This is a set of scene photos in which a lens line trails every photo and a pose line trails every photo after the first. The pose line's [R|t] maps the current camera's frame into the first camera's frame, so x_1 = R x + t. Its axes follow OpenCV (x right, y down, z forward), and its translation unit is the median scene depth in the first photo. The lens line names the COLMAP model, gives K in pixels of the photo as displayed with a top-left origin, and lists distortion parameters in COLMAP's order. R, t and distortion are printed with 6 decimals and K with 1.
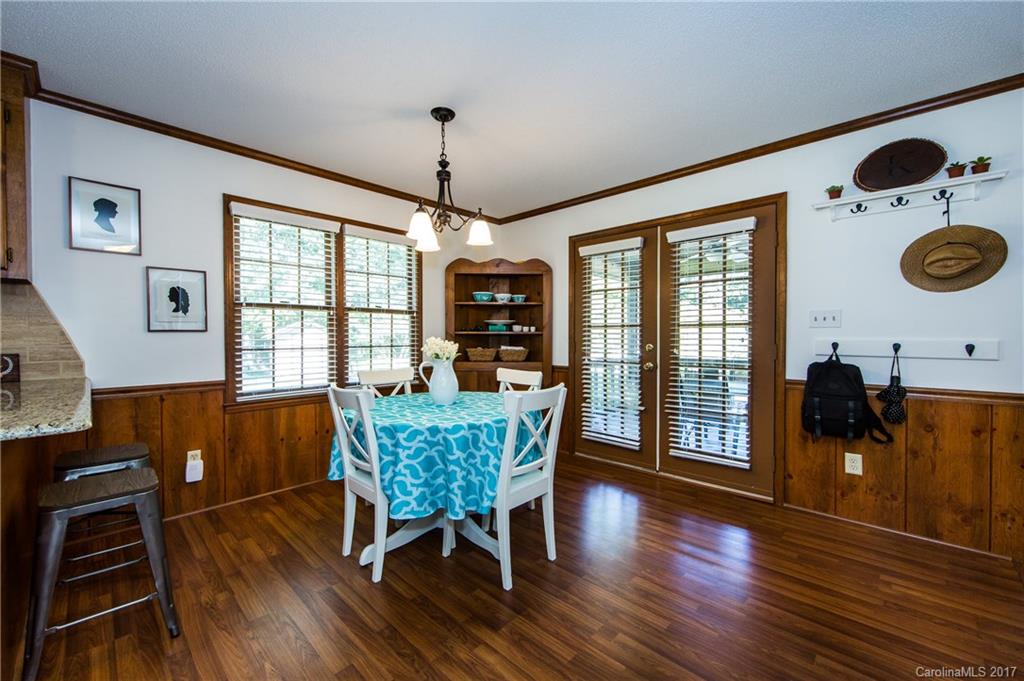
lens RADIAL K [[410.0, 0, 512.0], [0, 410.0, 340.5], [0, 0, 1]] dist [-0.000587, -0.000169]
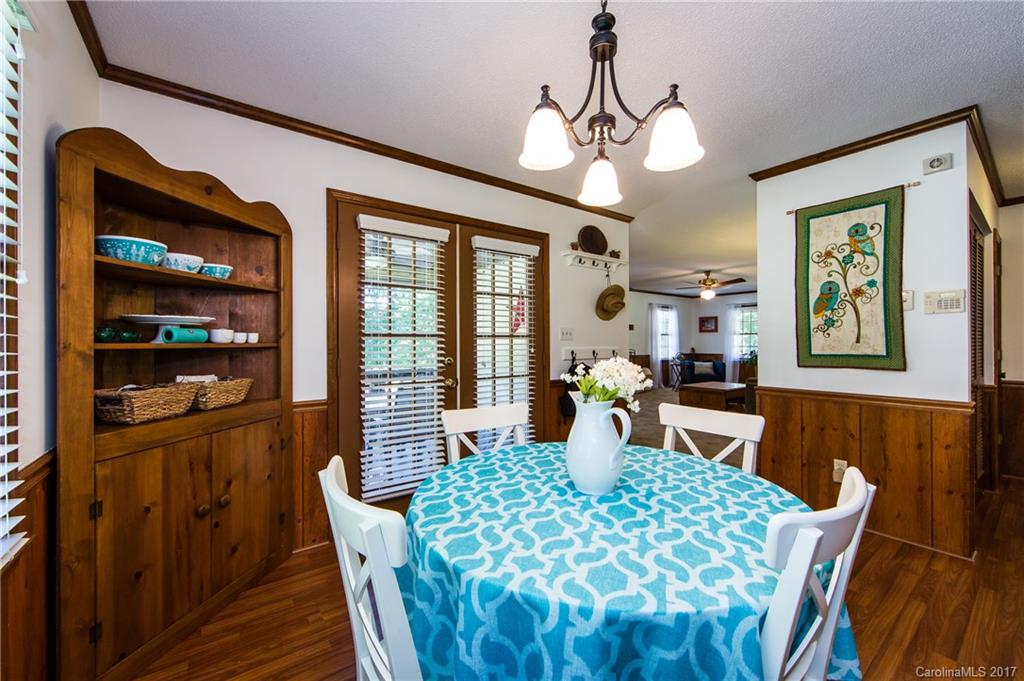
lens RADIAL K [[408.6, 0, 511.5], [0, 408.6, 338.2], [0, 0, 1]] dist [0.001871, 0.000094]
pose [[0.158071, 0.008300, 0.987393, -0.611531], [0.016539, 0.999802, -0.011052, -0.024274], [-0.987289, 0.018077, 0.157903, 0.921899]]
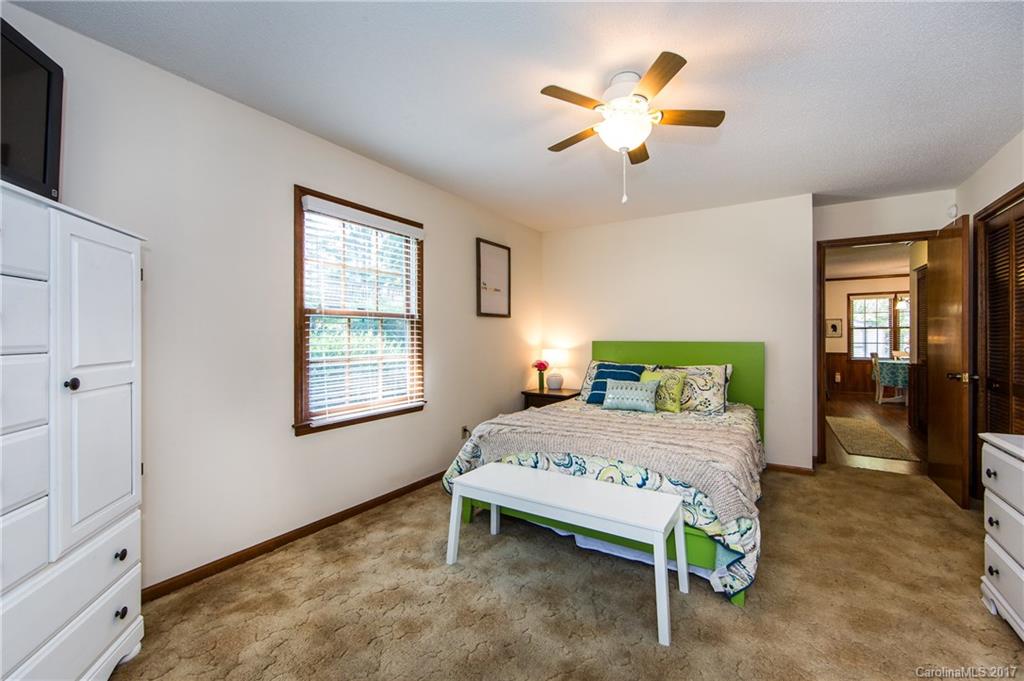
lens RADIAL K [[427.0, 0, 503.4], [0, 427.0, 340.2], [0, 0, 1]] dist [-0.024008, -0.000052]
pose [[0.179987, 0.002687, -0.983665, 2.015110], [-0.008359, 0.999964, 0.001202, 0.020054], [0.983634, 0.008006, 0.180003, -2.201889]]
